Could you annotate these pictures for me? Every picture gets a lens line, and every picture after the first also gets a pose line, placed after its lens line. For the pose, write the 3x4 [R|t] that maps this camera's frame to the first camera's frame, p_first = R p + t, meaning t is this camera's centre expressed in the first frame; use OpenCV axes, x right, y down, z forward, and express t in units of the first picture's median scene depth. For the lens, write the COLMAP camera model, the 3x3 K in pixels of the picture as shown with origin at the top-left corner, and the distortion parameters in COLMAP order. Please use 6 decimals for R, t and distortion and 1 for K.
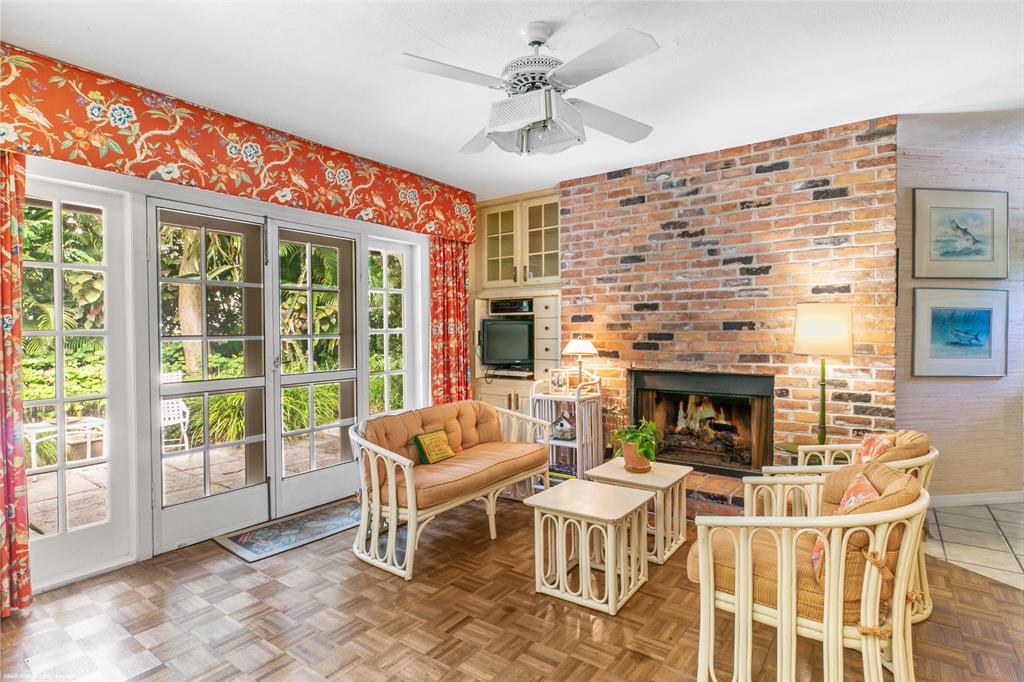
lens RADIAL K [[532.2, 0, 515.5], [0, 532.2, 338.3], [0, 0, 1]] dist [0.031377, 0.000977]
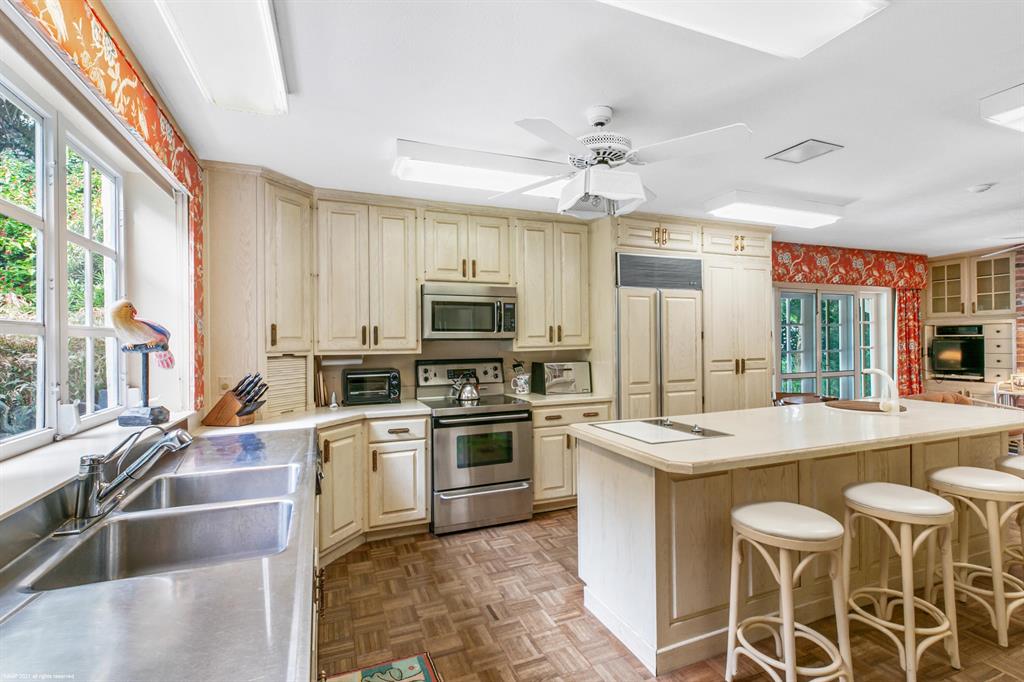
lens RADIAL K [[470.2, 0, 509.5], [0, 470.2, 341.2], [0, 0, 1]] dist [-0.001615, -0.000182]
pose [[0.839864, -0.002440, -0.542791, -0.360111], [-0.004293, 0.999929, -0.011136, -0.012729], [0.542779, 0.011683, 0.839794, -0.770307]]
